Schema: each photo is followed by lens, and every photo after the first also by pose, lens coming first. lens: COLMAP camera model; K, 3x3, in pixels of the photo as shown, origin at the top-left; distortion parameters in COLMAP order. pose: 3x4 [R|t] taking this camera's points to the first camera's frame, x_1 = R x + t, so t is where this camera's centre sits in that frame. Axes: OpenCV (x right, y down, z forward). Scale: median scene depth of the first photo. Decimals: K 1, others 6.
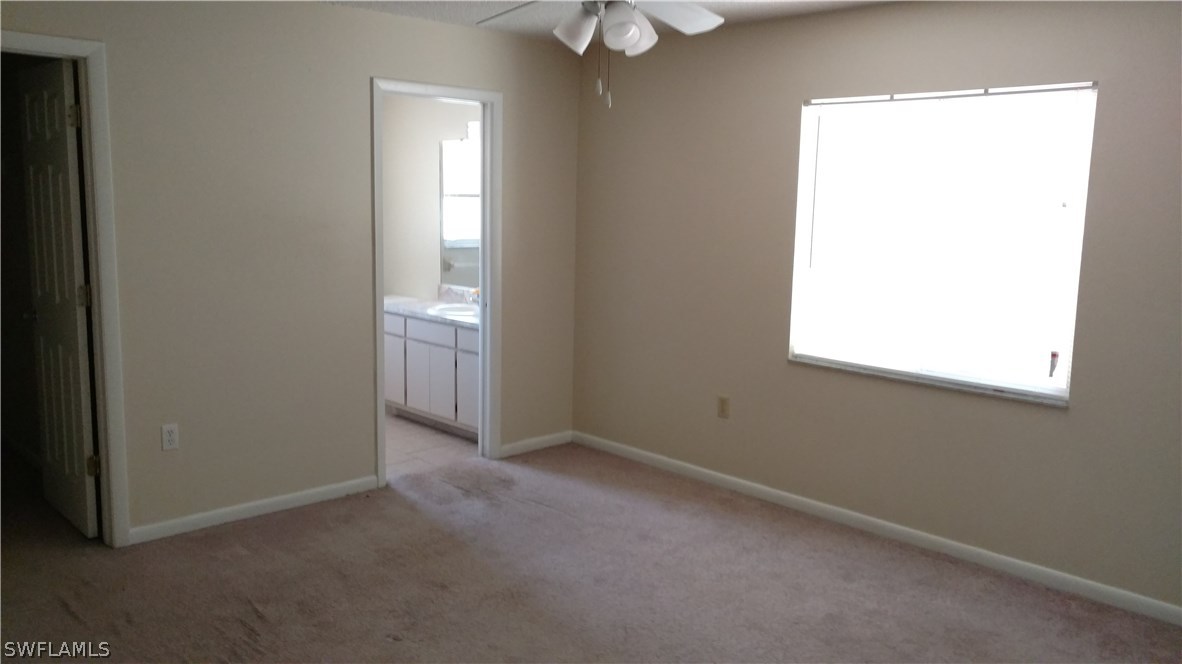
lens RADIAL K [[937.6, 0, 589.5], [0, 937.6, 334.5], [0, 0, 1]] dist [0.002628, 0.006803]
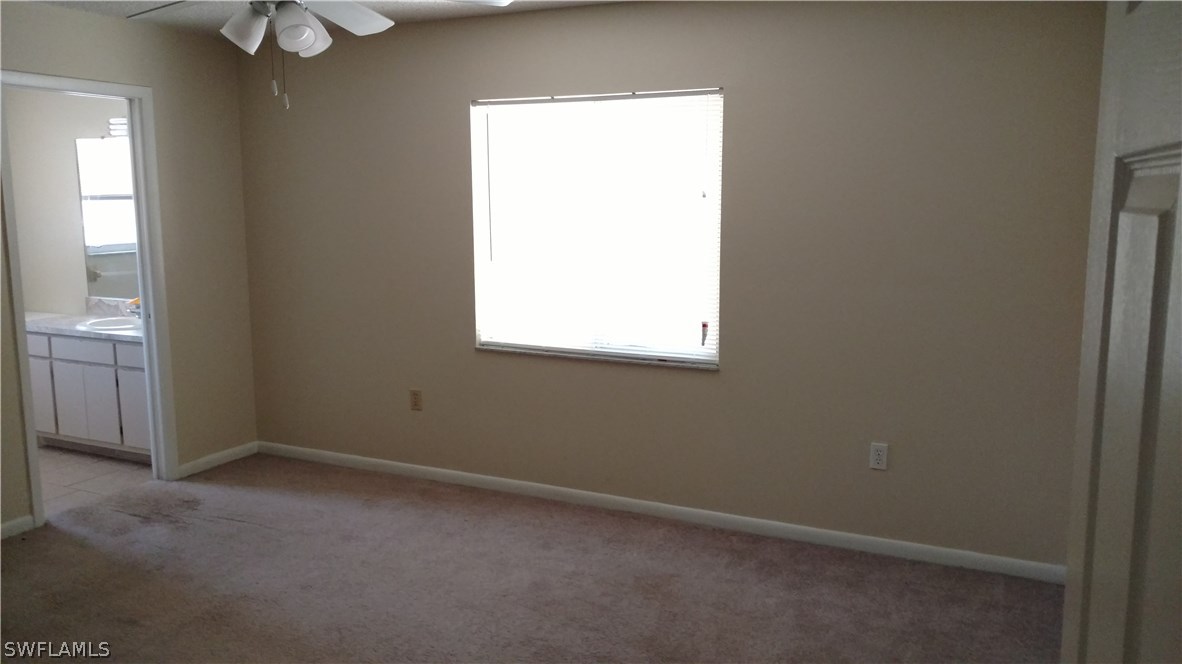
lens RADIAL K [[937.6, 0, 585.6], [0, 937.6, 331.2], [0, 0, 1]] dist [0.002628, 0.006803]
pose [[0.940086, -0.075208, 0.332540, -0.017929], [0.073708, 0.997133, 0.017140, -0.000838], [-0.332876, 0.008398, 0.942933, -0.023390]]
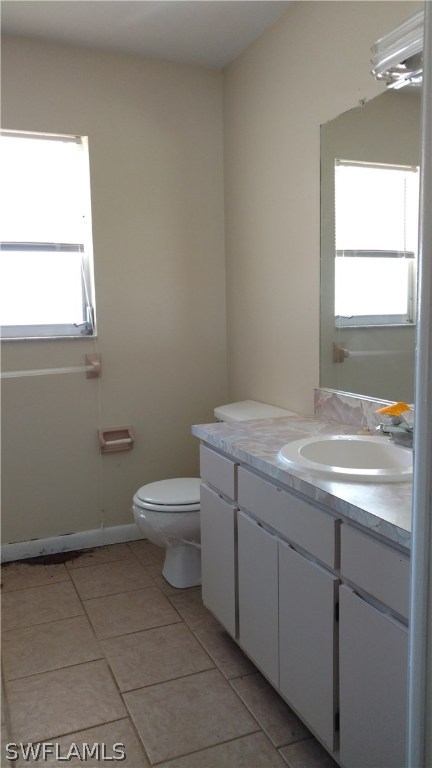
lens RADIAL K [[609.2, 0, 204.8], [0, 609.2, 418.0], [0, 0, 1]] dist [0.002628, 0.006803]
pose [[0.926528, 0.019007, -0.375747, -0.134590], [-0.009604, 0.999592, 0.026884, -0.070040], [0.376104, -0.021300, 0.926332, 1.003552]]
